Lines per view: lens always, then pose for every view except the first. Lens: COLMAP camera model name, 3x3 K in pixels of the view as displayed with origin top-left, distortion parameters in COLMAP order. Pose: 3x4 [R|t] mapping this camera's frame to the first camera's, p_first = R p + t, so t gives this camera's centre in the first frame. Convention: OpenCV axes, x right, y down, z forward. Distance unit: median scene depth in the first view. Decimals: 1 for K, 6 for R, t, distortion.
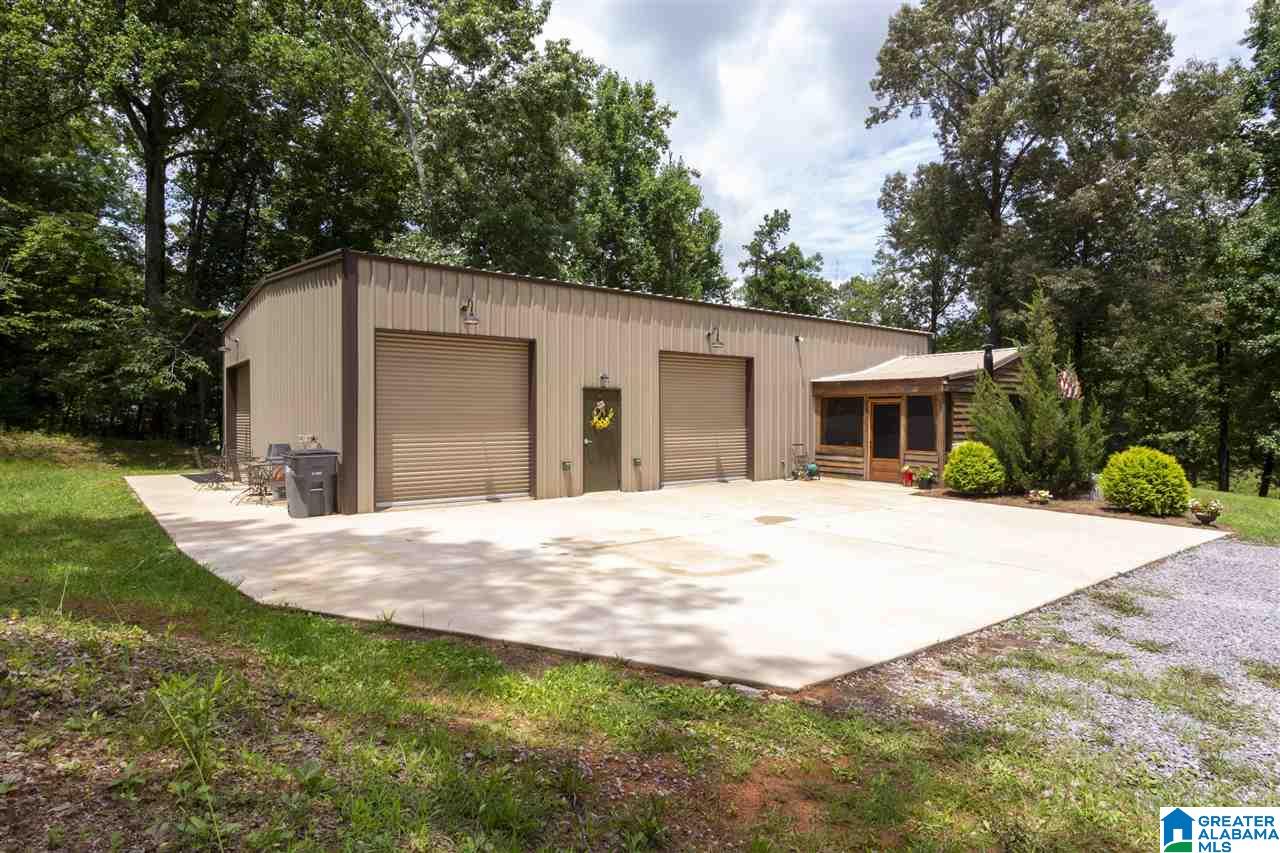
lens RADIAL K [[715.1, 0, 671.4], [0, 715.1, 415.4], [0, 0, 1]] dist [0.002426, -0.000242]
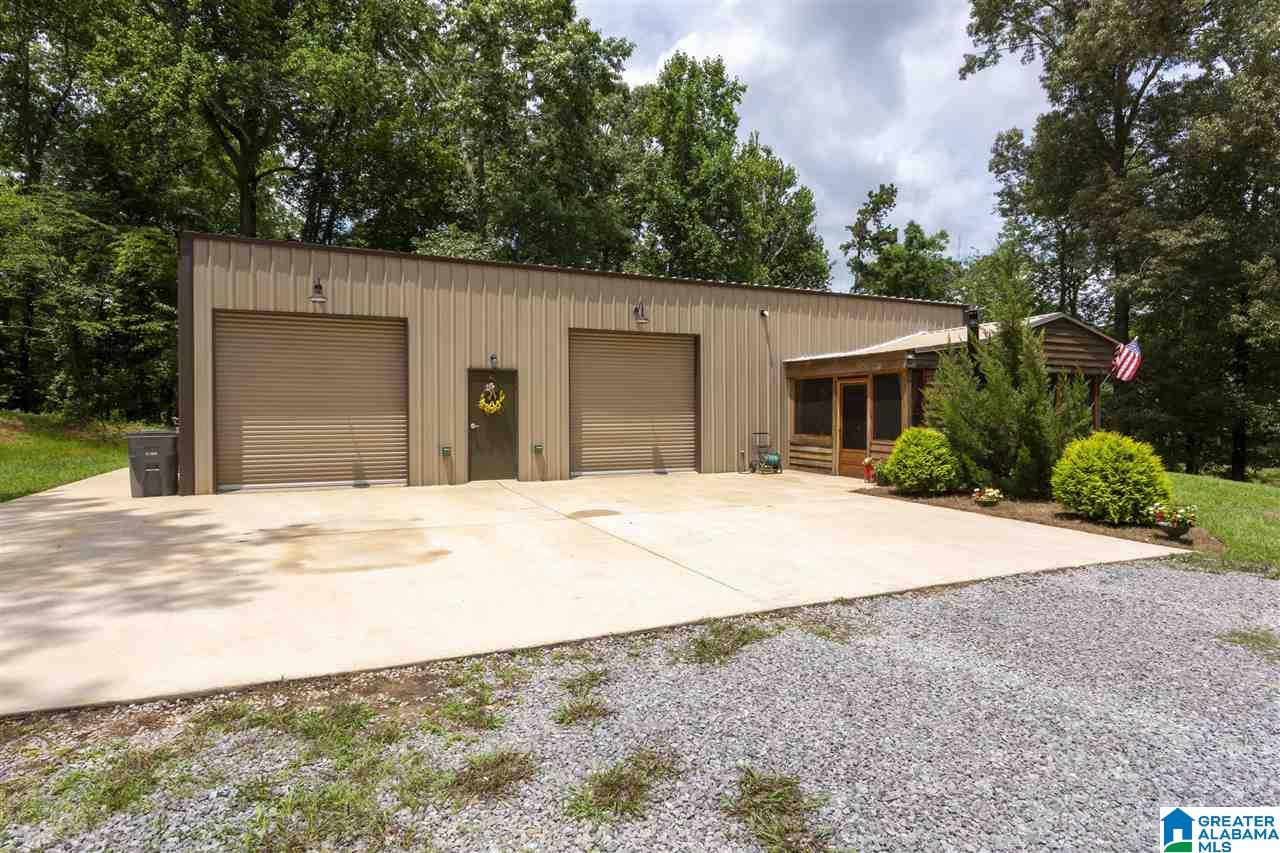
lens RADIAL K [[715.1, 0, 641.1], [0, 715.1, 419.8], [0, 0, 1]] dist [0.002426, -0.000242]
pose [[0.970222, -0.001405, -0.242215, 0.258276], [0.003871, 0.999945, 0.009708, 0.015985], [0.242188, -0.010357, 0.970174, 0.116371]]
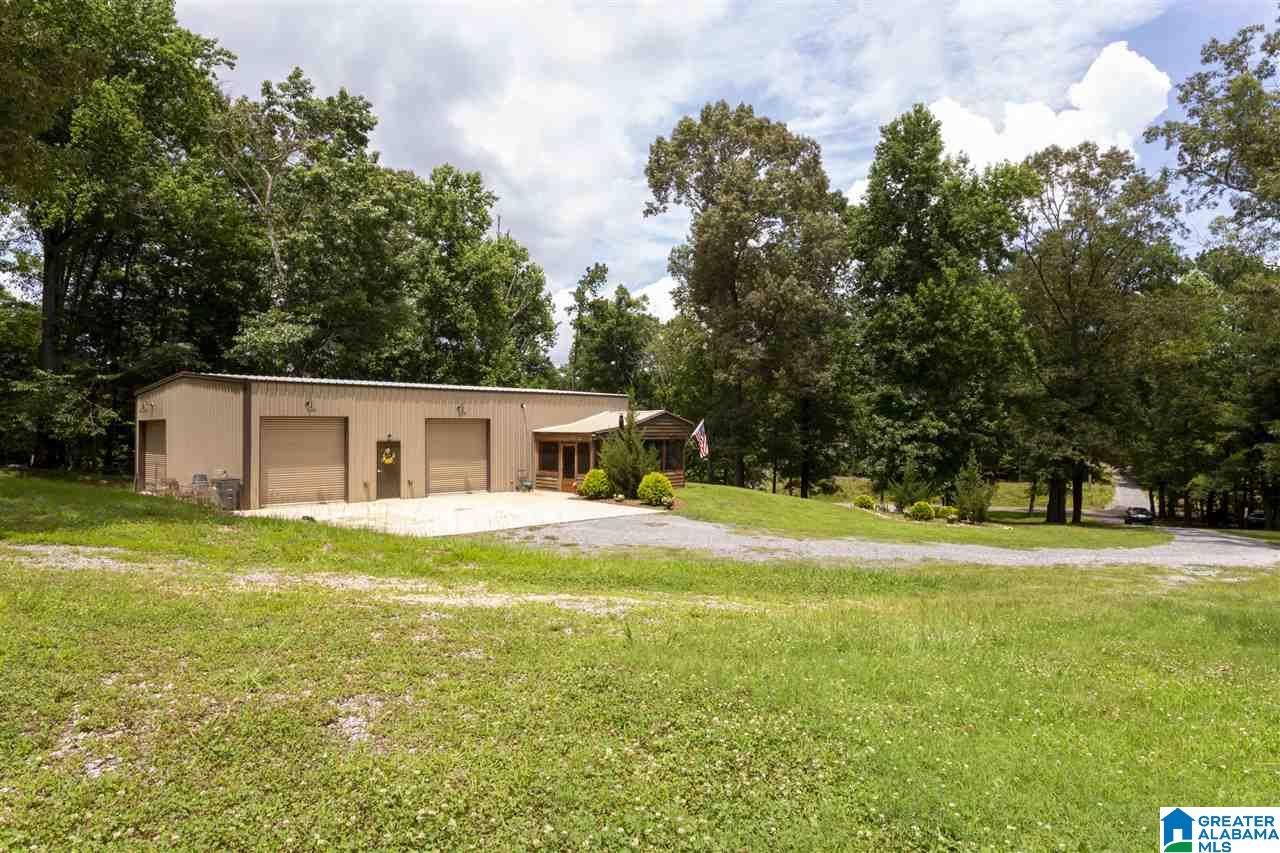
lens RADIAL K [[742.6, 0, 634.8], [0, 742.6, 414.4], [0, 0, 1]] dist [0.016792, 0.002782]
pose [[0.992933, 0.001202, 0.118669, 0.243467], [0.001374, 0.999765, -0.021626, -0.052988], [-0.118667, 0.021636, 0.992698, -0.770453]]
